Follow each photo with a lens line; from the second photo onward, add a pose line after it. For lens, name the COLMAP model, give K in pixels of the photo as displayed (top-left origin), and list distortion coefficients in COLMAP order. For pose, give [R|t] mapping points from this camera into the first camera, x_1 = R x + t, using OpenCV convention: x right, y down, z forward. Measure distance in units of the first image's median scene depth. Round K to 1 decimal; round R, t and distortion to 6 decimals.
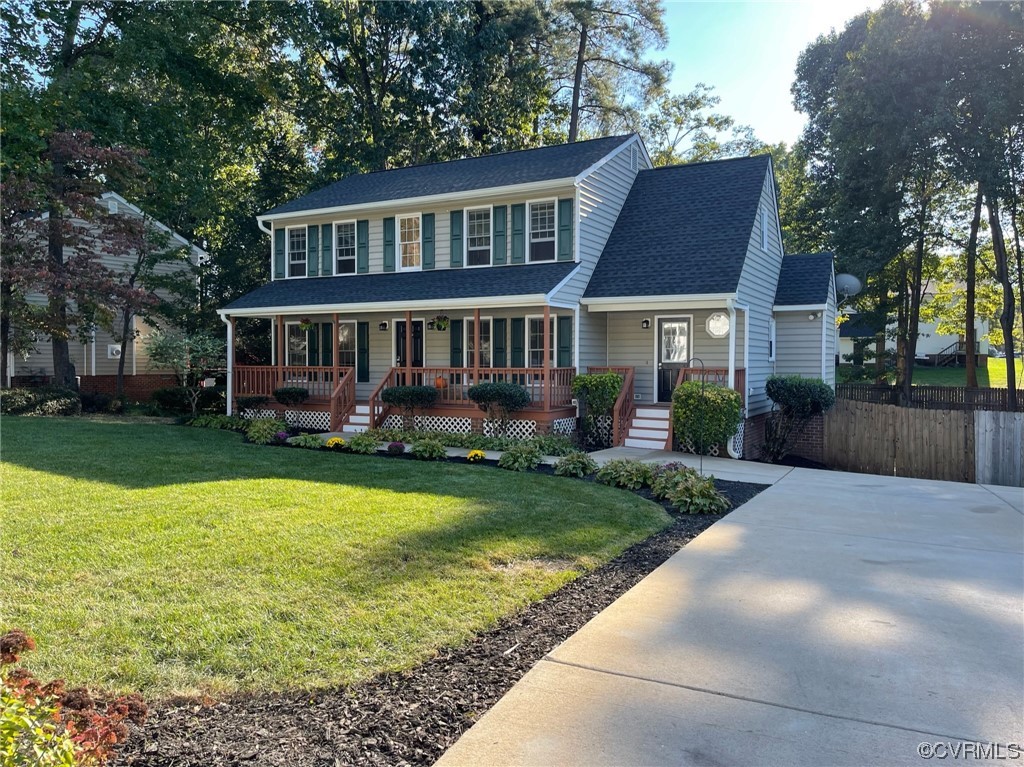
lens RADIAL K [[779.6, 0, 512.0], [0, 779.6, 383.5], [0, 0, 1]] dist [0.088323, 0.000151]
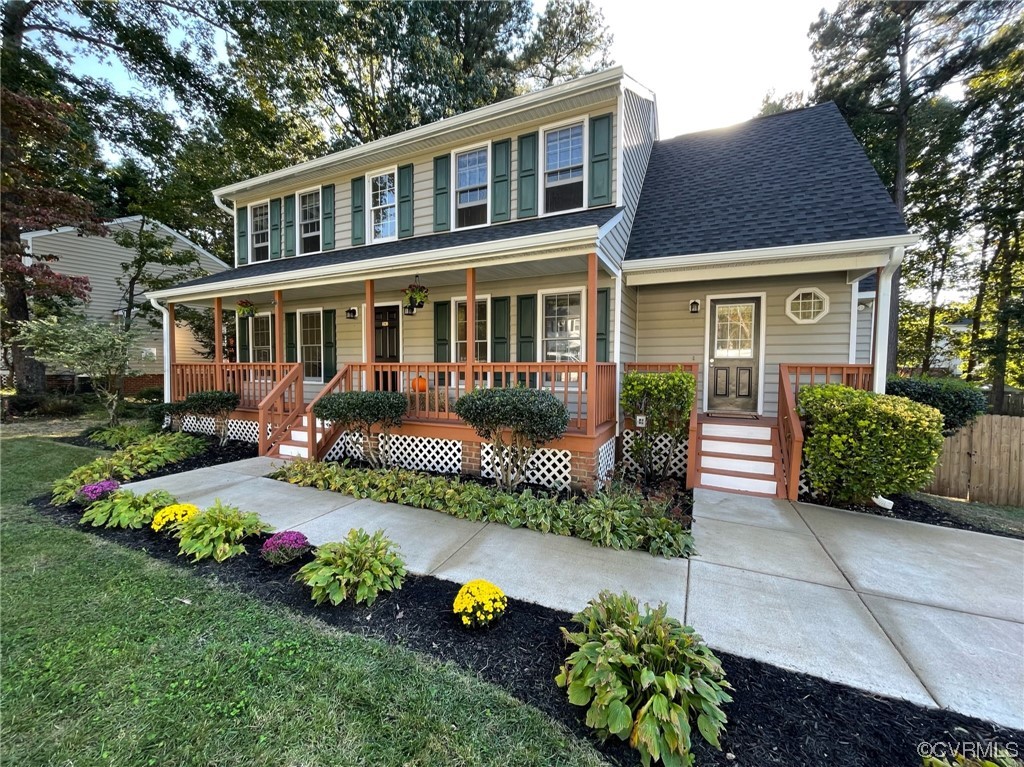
lens RADIAL K [[411.2, 0, 506.2], [0, 411.2, 386.2], [0, 0, 1]] dist [-0.000041, 0.000033]
pose [[0.998174, 0.000080, 0.060411, -0.033565], [-0.001071, 0.999865, 0.016367, -0.005850], [-0.060402, -0.016401, 0.998039, 0.612282]]
